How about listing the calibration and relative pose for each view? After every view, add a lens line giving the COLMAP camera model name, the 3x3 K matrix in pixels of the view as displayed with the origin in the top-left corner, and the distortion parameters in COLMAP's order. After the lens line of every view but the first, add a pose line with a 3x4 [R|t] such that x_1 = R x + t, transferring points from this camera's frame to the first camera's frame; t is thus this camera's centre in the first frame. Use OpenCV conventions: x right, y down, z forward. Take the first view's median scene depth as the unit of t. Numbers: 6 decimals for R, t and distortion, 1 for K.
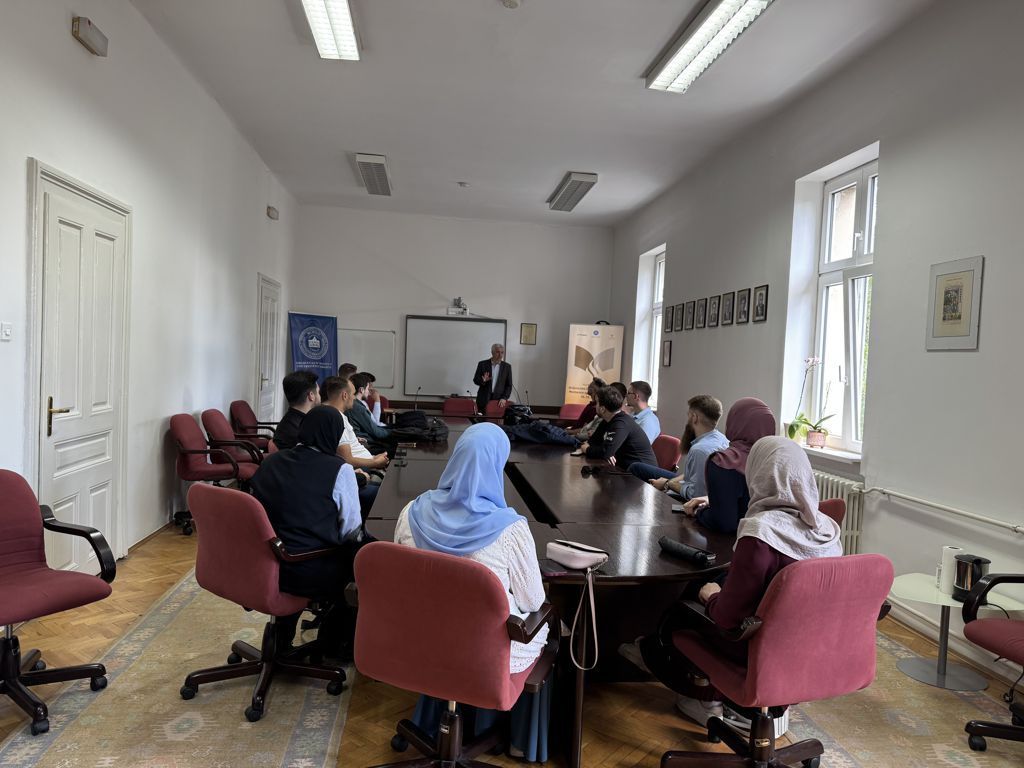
lens RADIAL K [[712.0, 0, 505.2], [0, 712.0, 389.4], [0, 0, 1]] dist [0.065416, -0.076917]
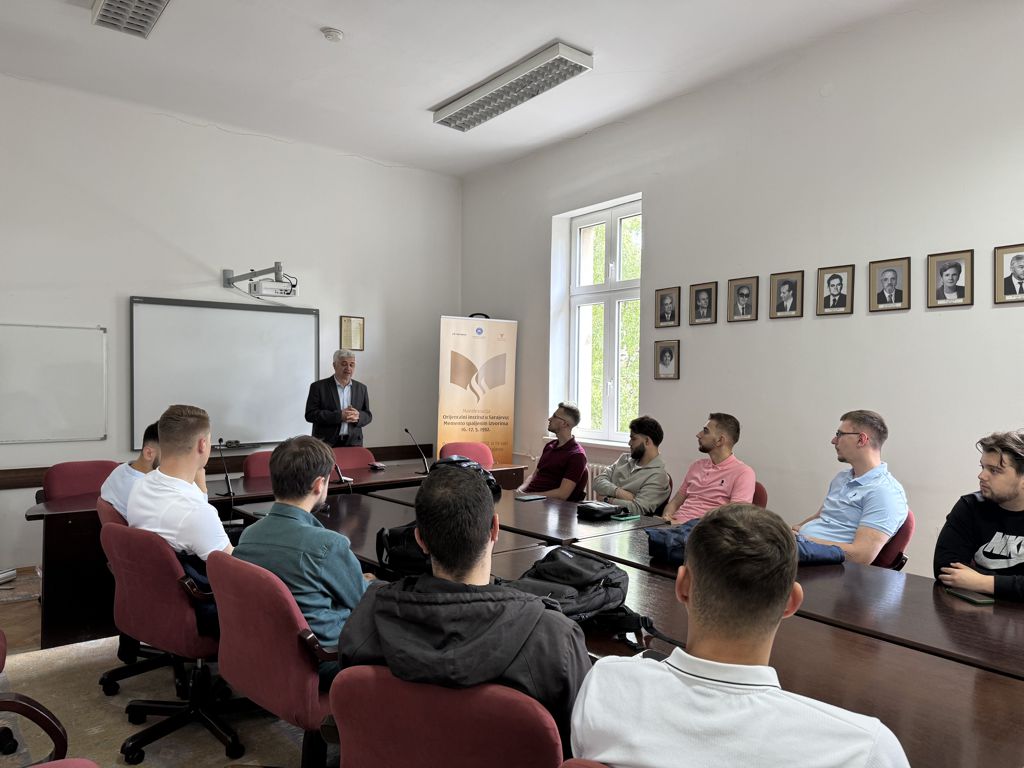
lens RADIAL K [[712.0, 0, 510.6], [0, 712.0, 397.4], [0, 0, 1]] dist [0.065416, -0.076917]
pose [[0.836642, -0.052344, 0.545243, -0.274223], [0.051579, 0.998529, 0.016715, -0.036447], [-0.545316, 0.014138, 0.838111, 0.570708]]
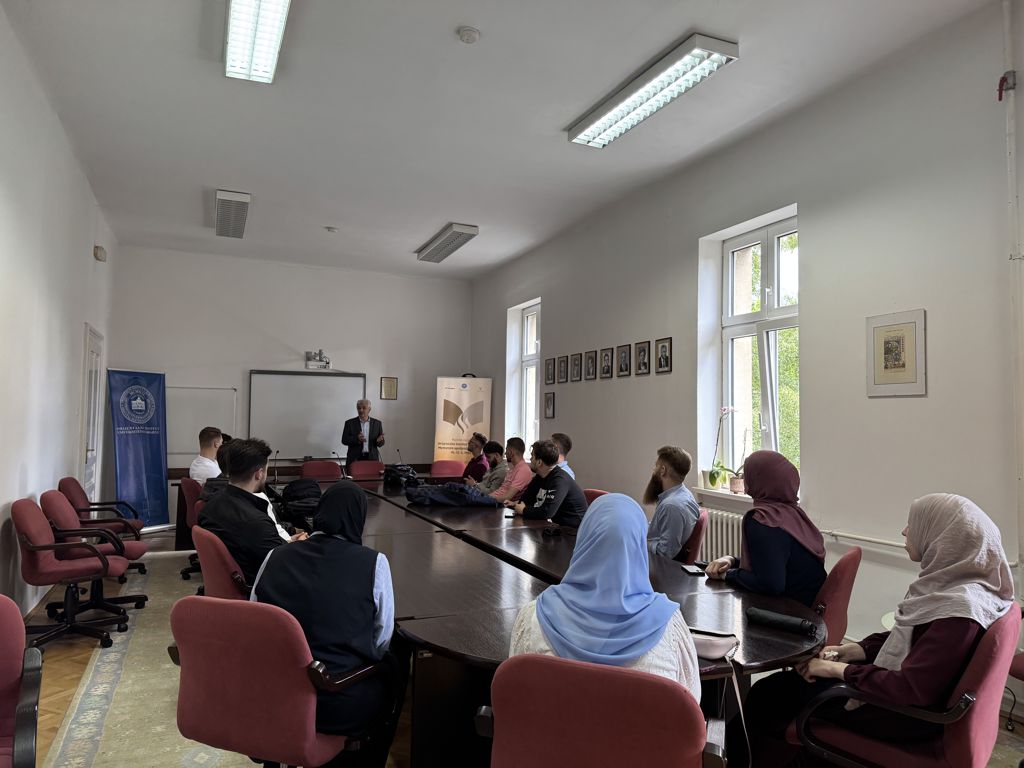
lens RADIAL K [[712.0, 0, 507.8], [0, 712.0, 388.2], [0, 0, 1]] dist [0.065416, -0.076917]
pose [[0.959681, -0.019002, 0.280447, -0.116097], [0.040399, 0.996678, -0.070711, -0.006984], [-0.278172, 0.079189, 0.957261, 0.067016]]
